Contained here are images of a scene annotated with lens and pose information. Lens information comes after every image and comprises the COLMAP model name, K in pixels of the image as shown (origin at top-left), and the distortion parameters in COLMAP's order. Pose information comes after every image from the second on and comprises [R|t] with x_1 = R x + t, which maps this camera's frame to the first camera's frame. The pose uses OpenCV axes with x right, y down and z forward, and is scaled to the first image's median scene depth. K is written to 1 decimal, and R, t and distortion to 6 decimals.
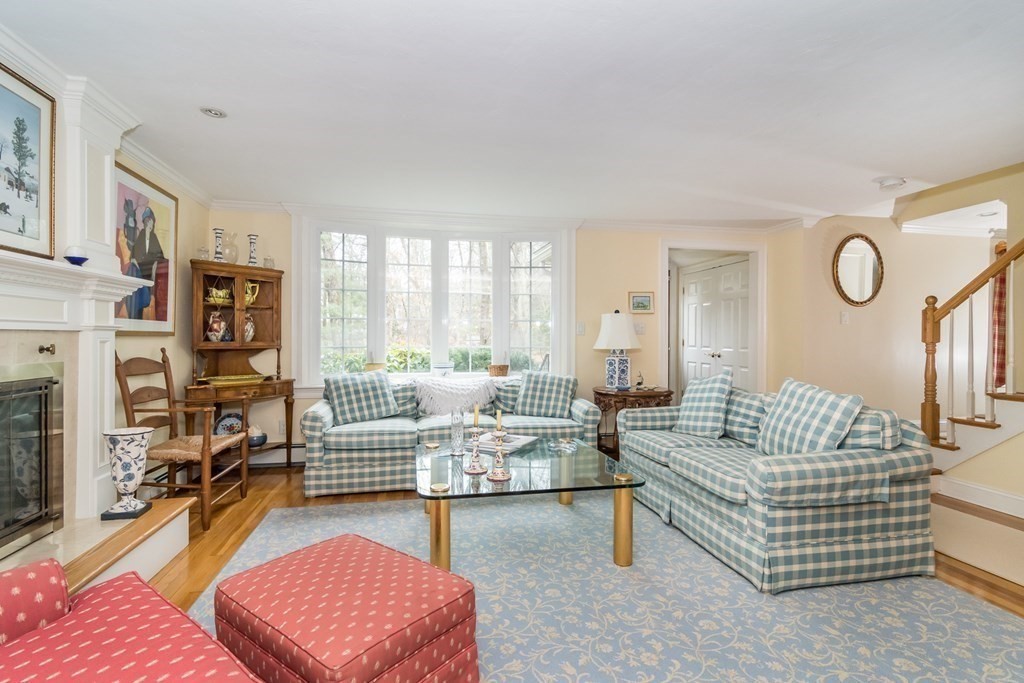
lens RADIAL K [[488.9, 0, 512.3], [0, 488.9, 340.5], [0, 0, 1]] dist [-0.004639, -0.000257]
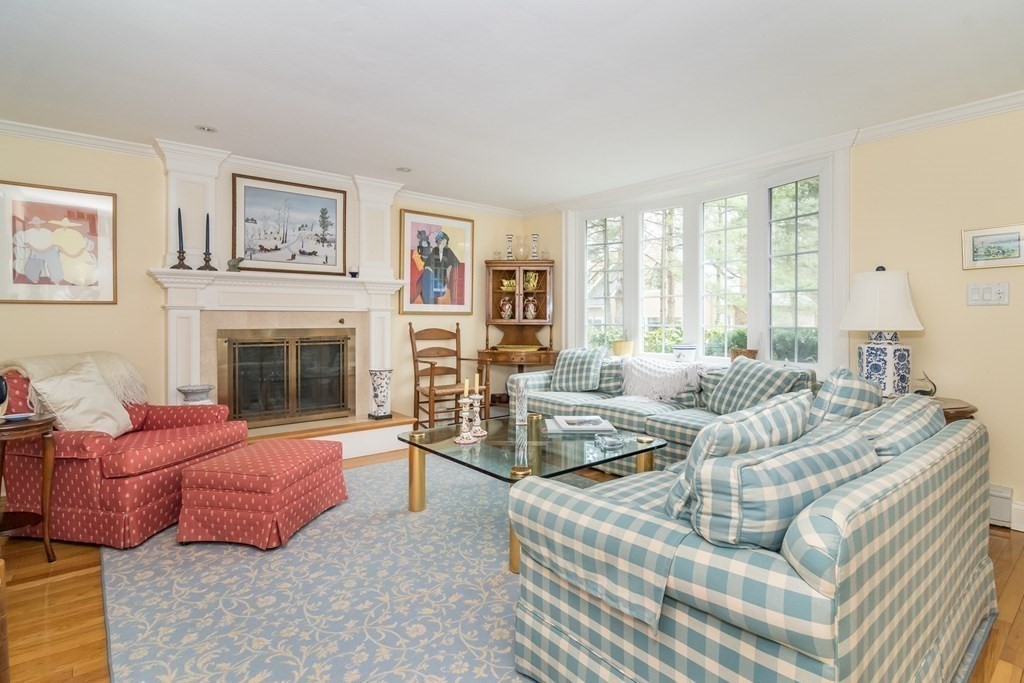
lens RADIAL K [[511.3, 0, 509.5], [0, 511.3, 318.8], [0, 0, 1]] dist [0.000143, -0.000024]
pose [[0.468525, -0.002731, -0.883446, 0.646773], [-0.004819, 0.999972, -0.005647, 0.009648], [0.883437, 0.006903, 0.468499, 0.351098]]
